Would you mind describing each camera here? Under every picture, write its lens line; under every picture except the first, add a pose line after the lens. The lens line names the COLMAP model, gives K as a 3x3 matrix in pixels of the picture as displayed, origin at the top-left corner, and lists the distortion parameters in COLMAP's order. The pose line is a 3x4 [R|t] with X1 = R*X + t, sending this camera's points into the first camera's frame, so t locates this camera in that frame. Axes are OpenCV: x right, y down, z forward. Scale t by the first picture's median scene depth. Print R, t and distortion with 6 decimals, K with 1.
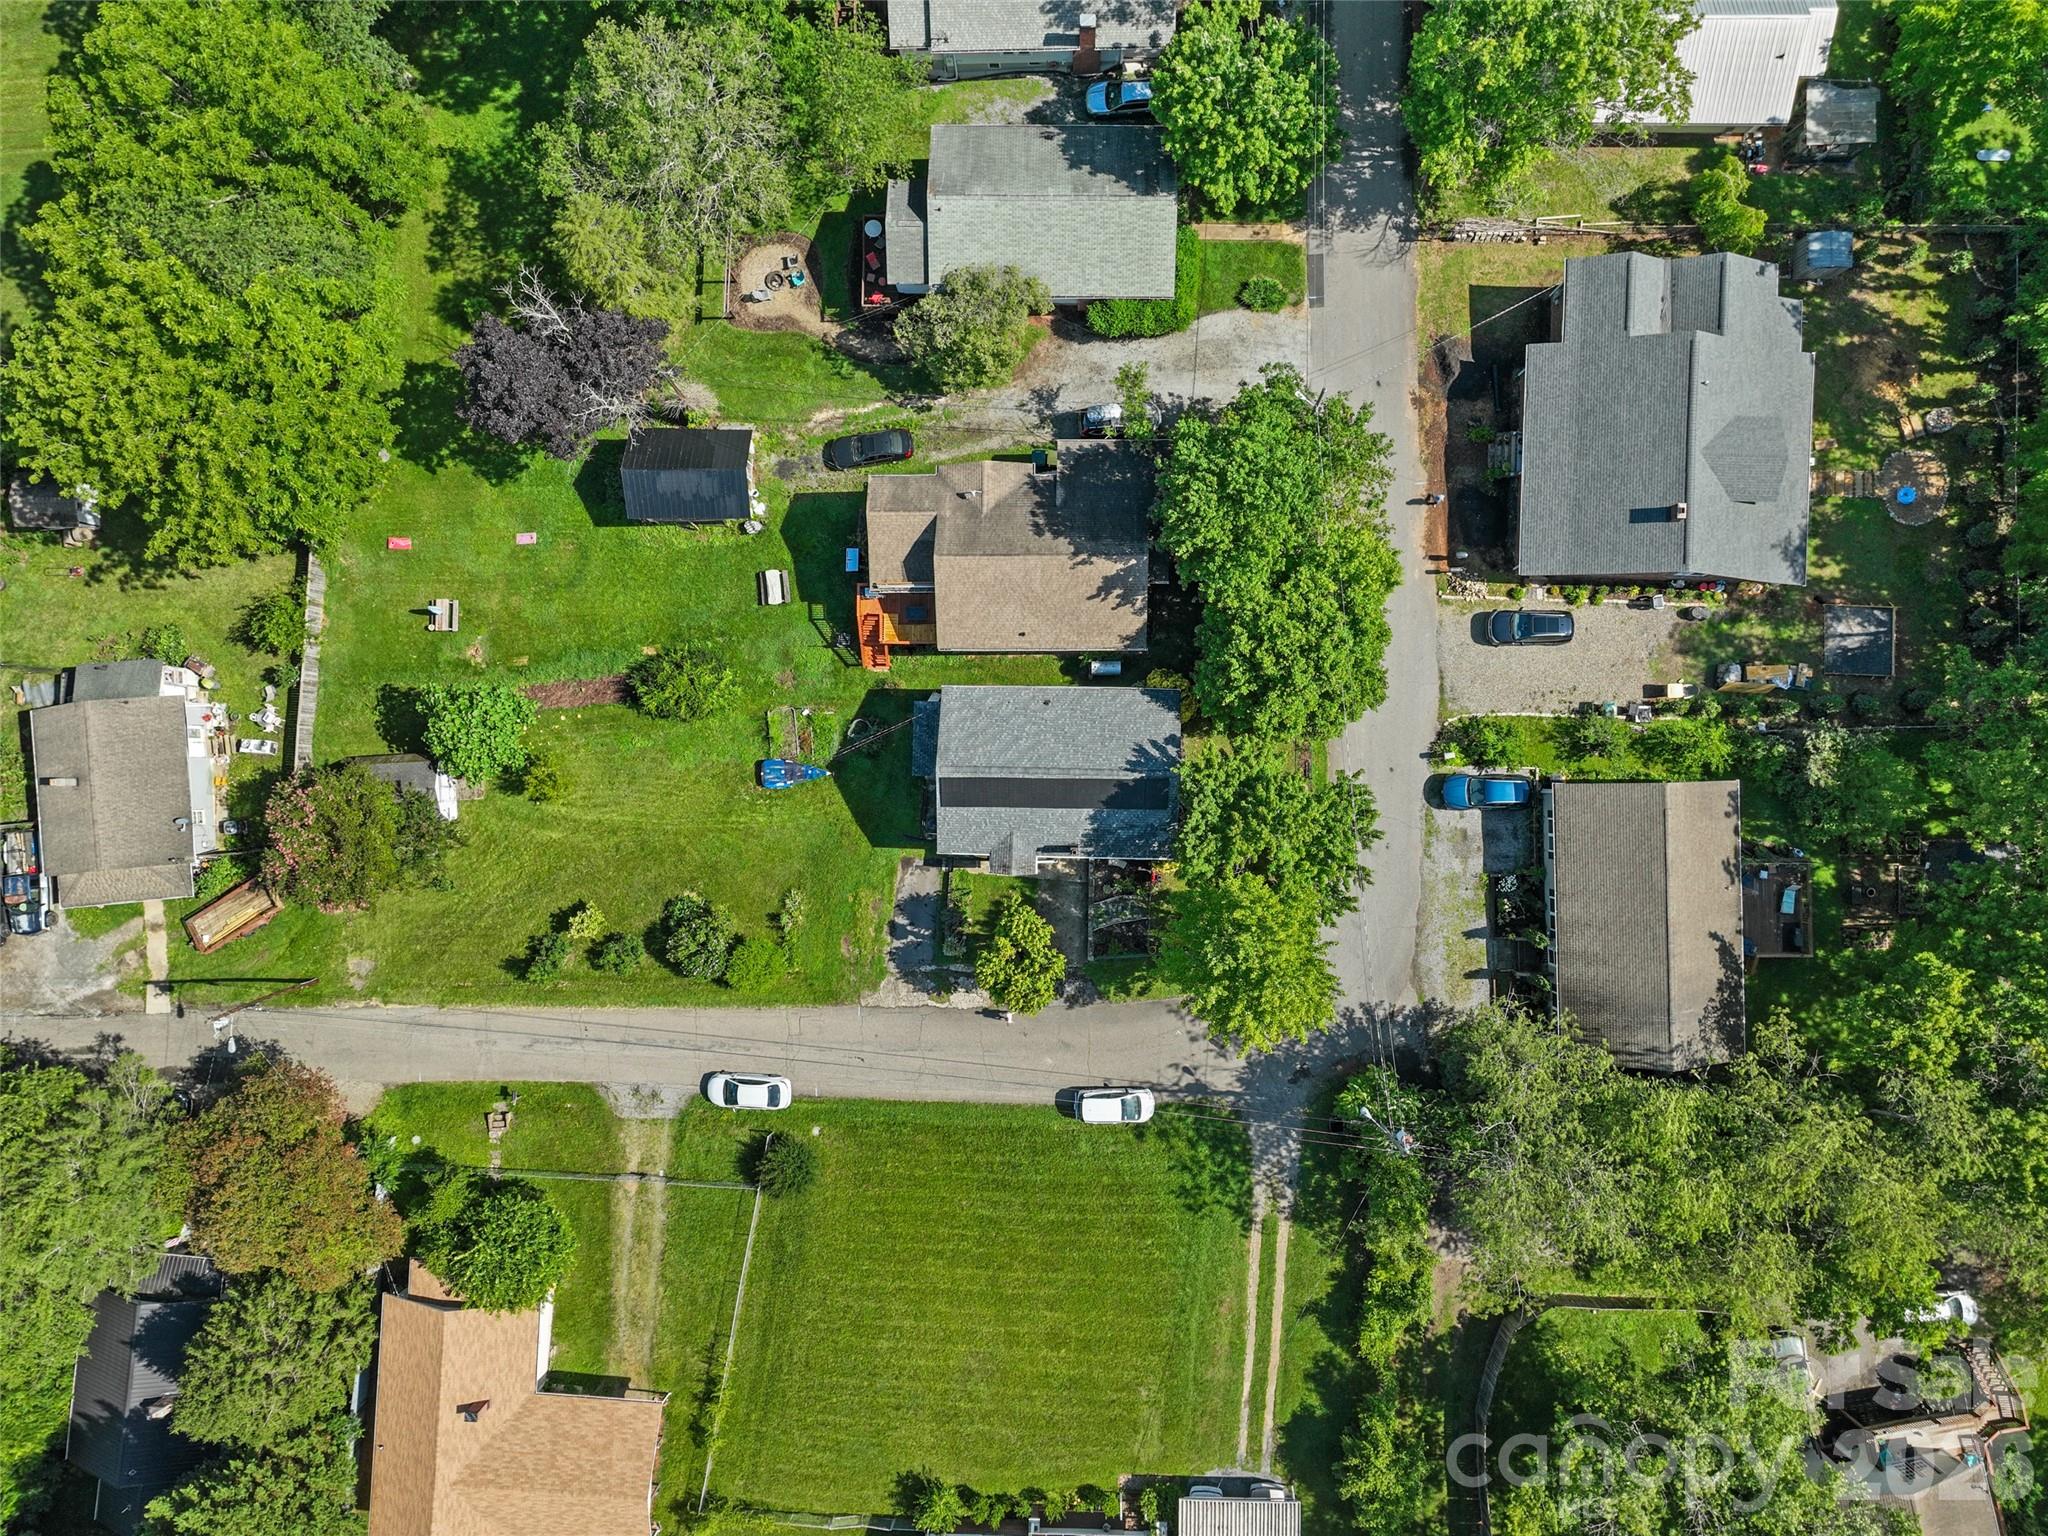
lens RADIAL K [[1451.1, 0, 1033.7], [0, 1451.1, 779.4], [0, 0, 1]] dist [0.003364, 0.012919]
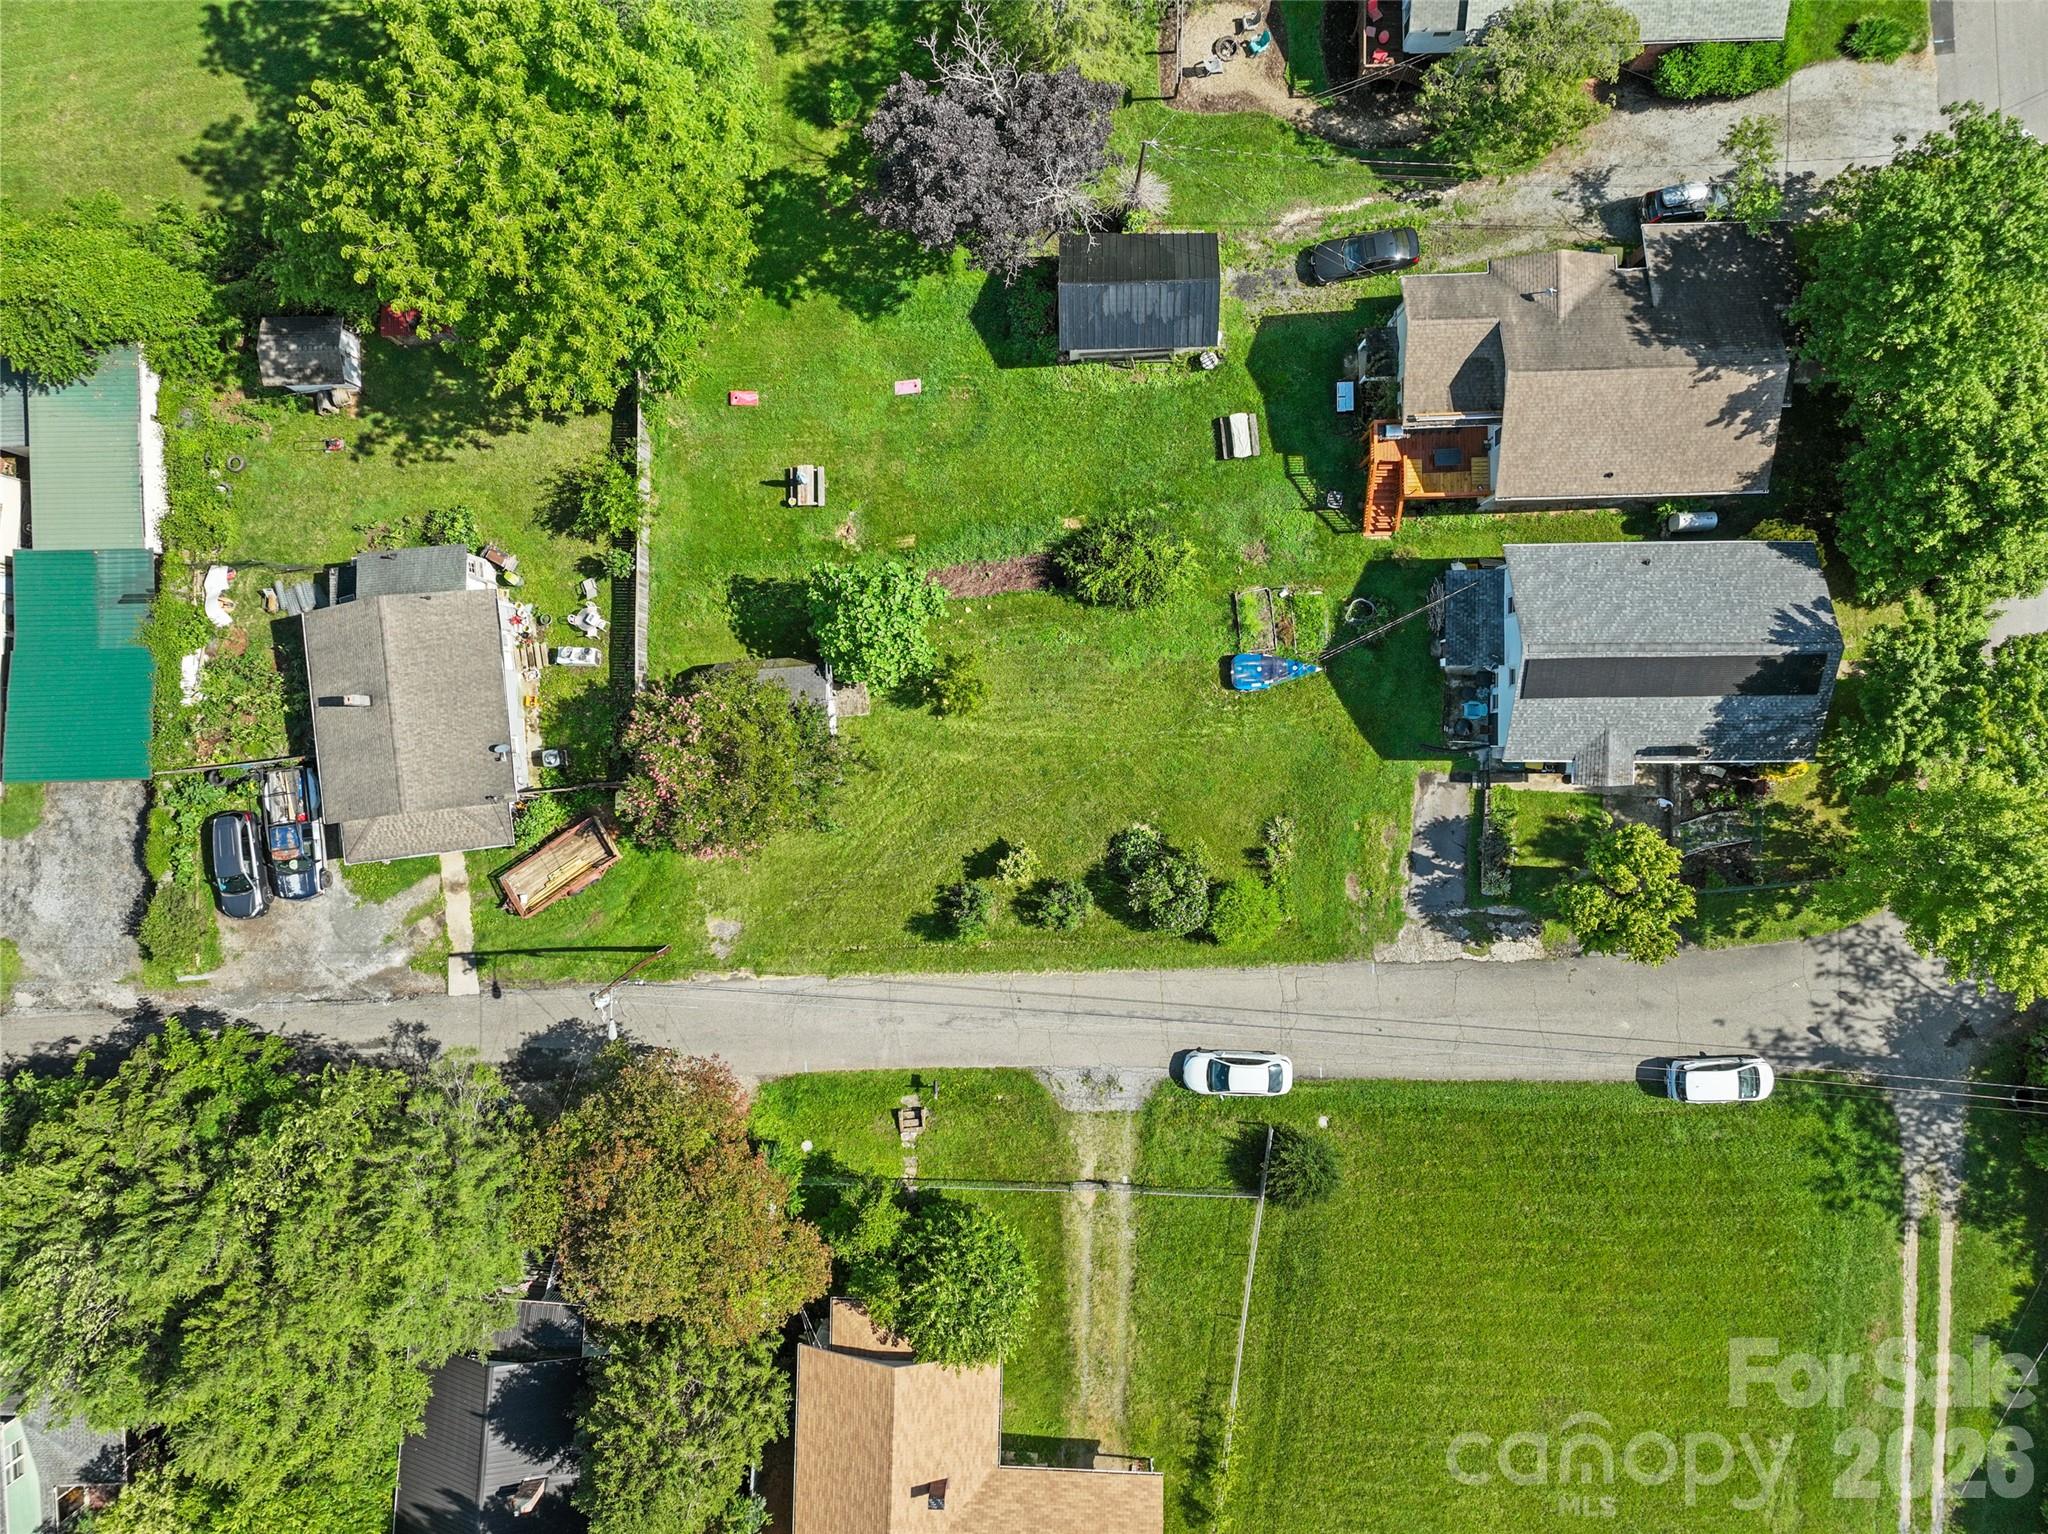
lens RADIAL K [[1439.5, 0, 1044.2], [0, 1439.5, 775.5], [0, 0, 1]] dist [-0.000970, 0.019884]
pose [[0.999641, -0.024099, 0.011738, -0.304605], [0.023994, 0.999672, 0.008991, 0.043504], [-0.011951, -0.008706, 0.999891, 0.220944]]
